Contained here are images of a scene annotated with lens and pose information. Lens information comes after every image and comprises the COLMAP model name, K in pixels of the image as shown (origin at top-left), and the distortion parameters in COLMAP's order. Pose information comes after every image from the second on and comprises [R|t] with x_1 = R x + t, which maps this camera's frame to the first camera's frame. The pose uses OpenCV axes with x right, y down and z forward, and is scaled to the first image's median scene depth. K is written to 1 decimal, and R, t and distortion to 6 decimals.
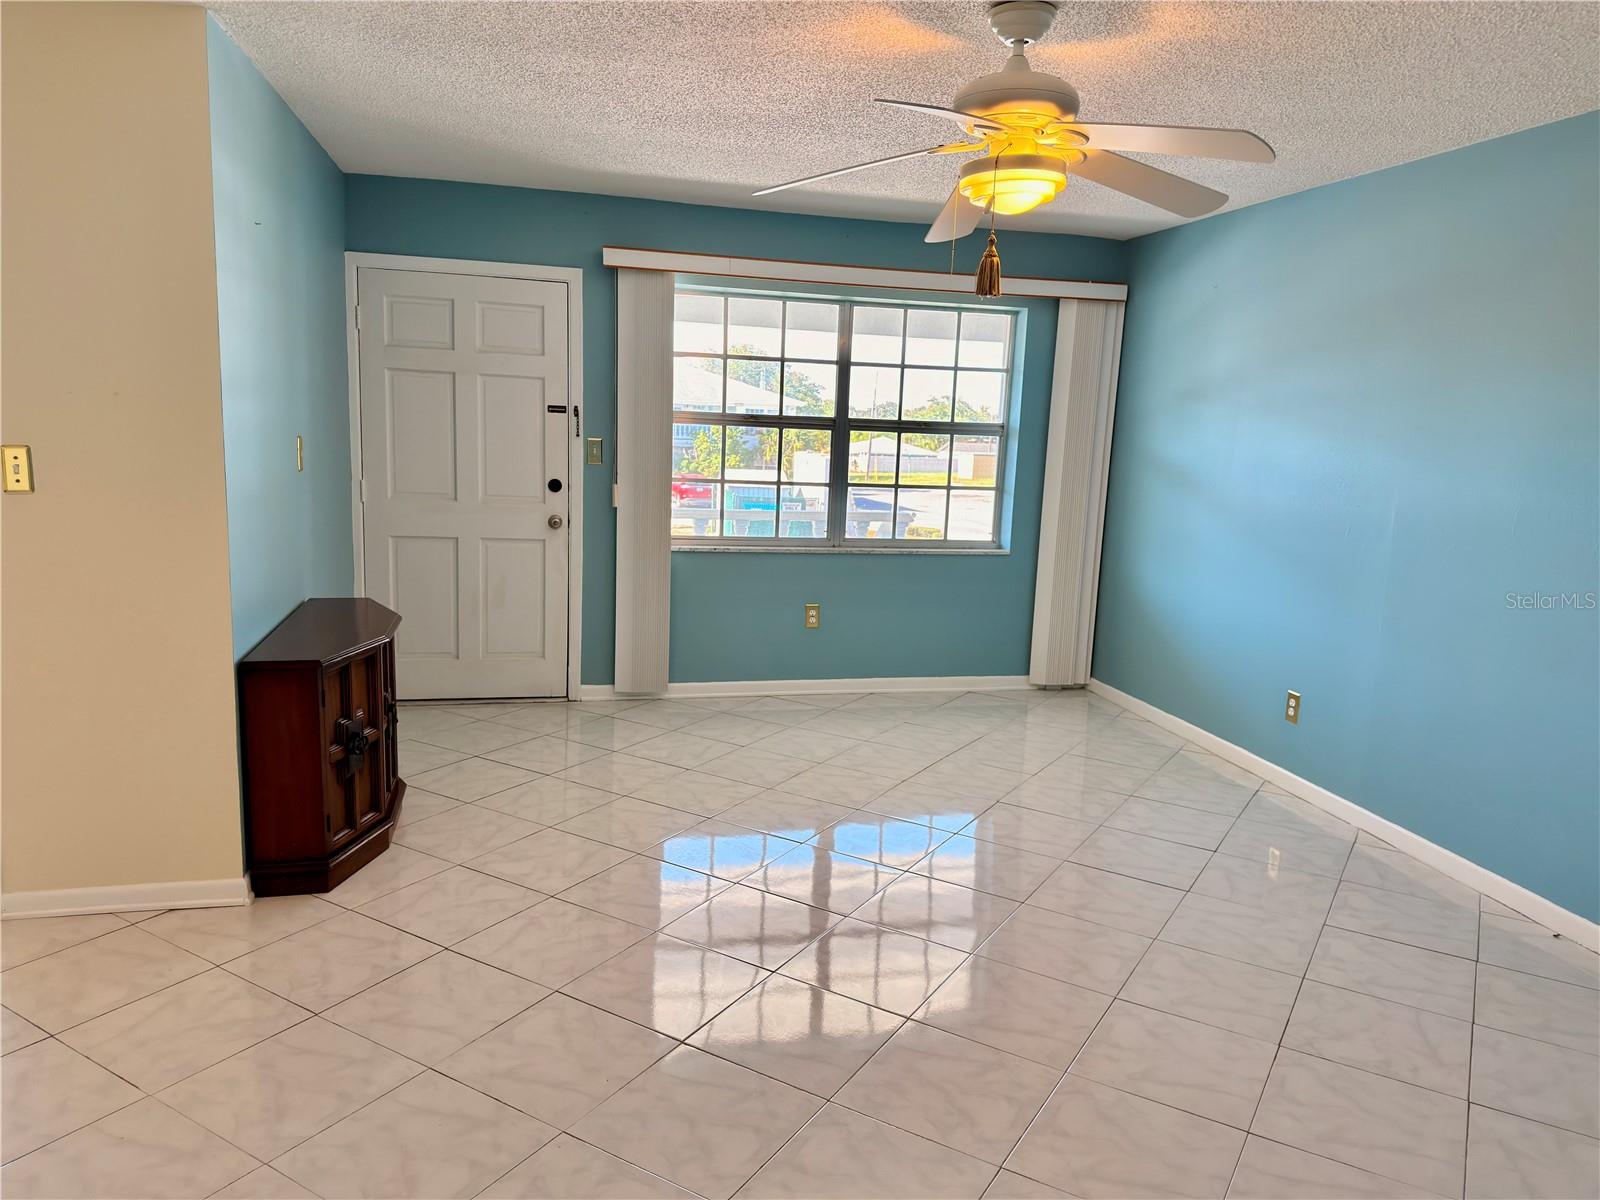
lens RADIAL K [[1132.9, 0, 801.5], [0, 1132.9, 609.0], [0, 0, 1]] dist [0.127542, -0.191392]
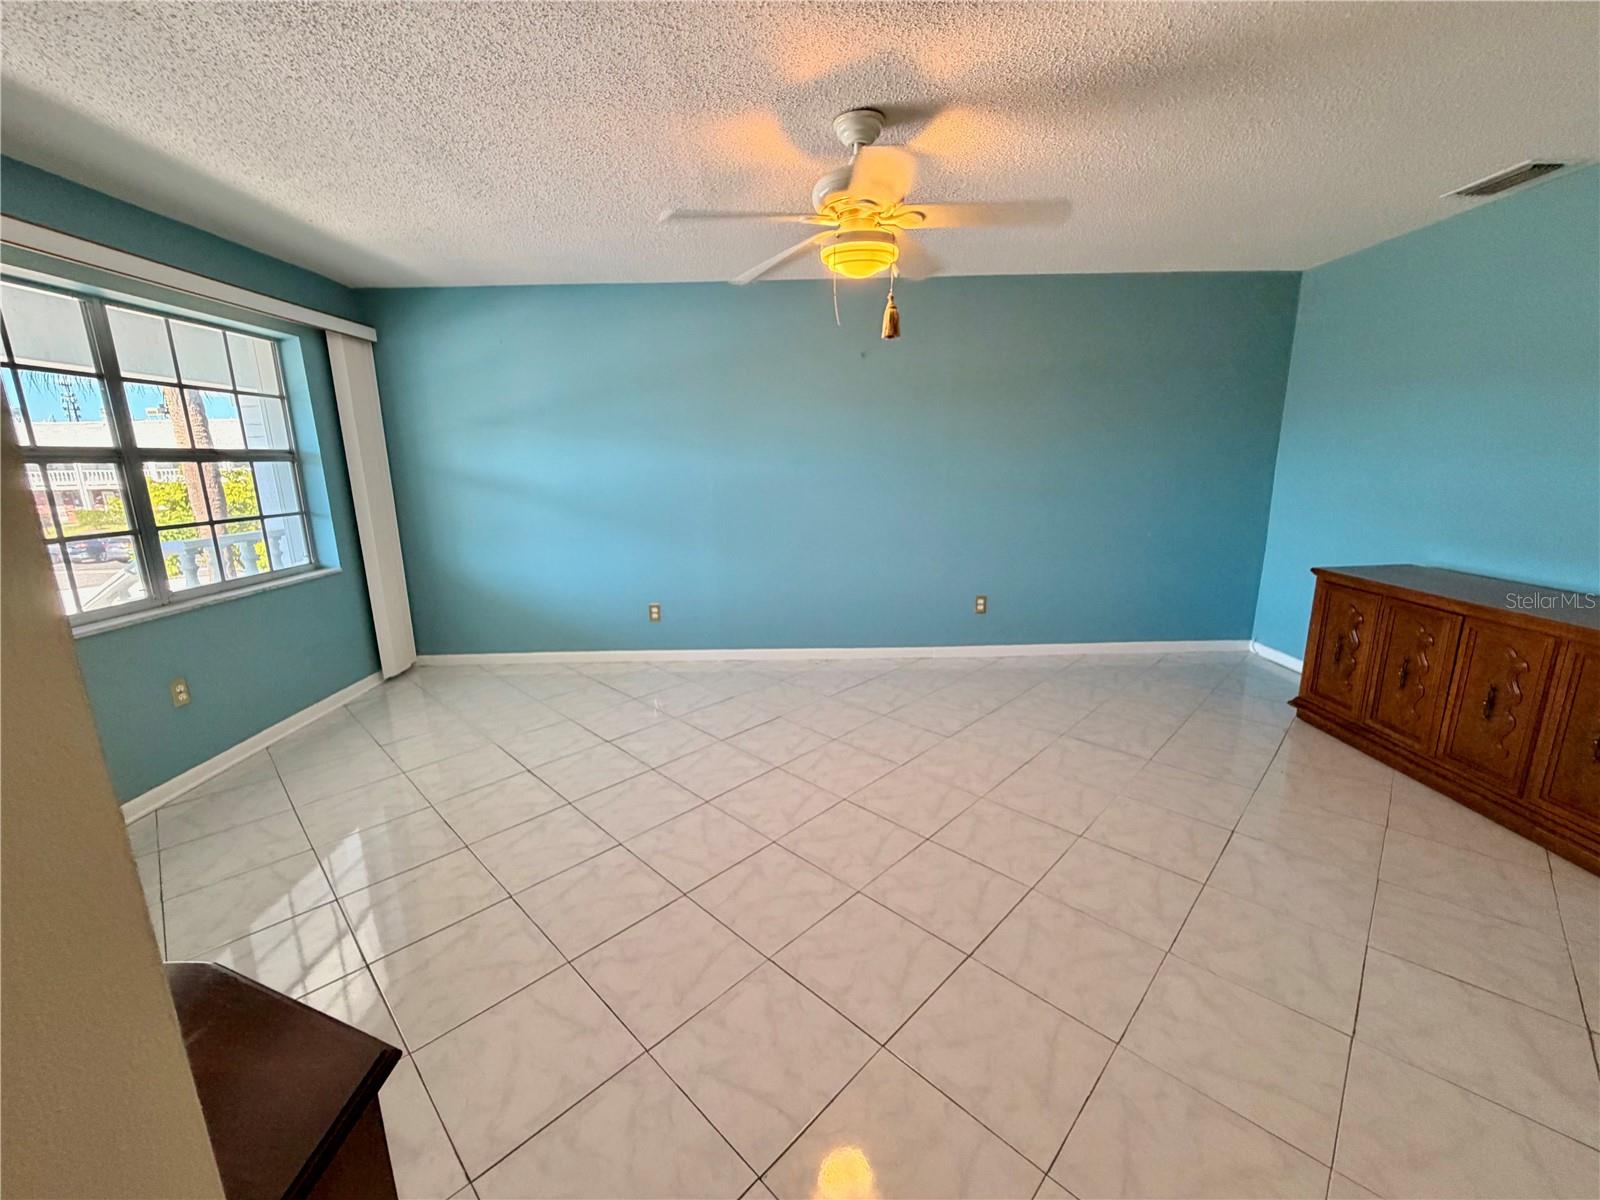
lens RADIAL K [[647.7, 0, 800.0], [0, 647.7, 600.0], [0, 0, 1]] dist [0.002152, 0.000221]
pose [[0.220148, -0.253738, 0.941887, -0.328243], [0.190504, 0.958167, 0.213597, -0.074846], [-0.956683, 0.132410, 0.259277, 0.456626]]
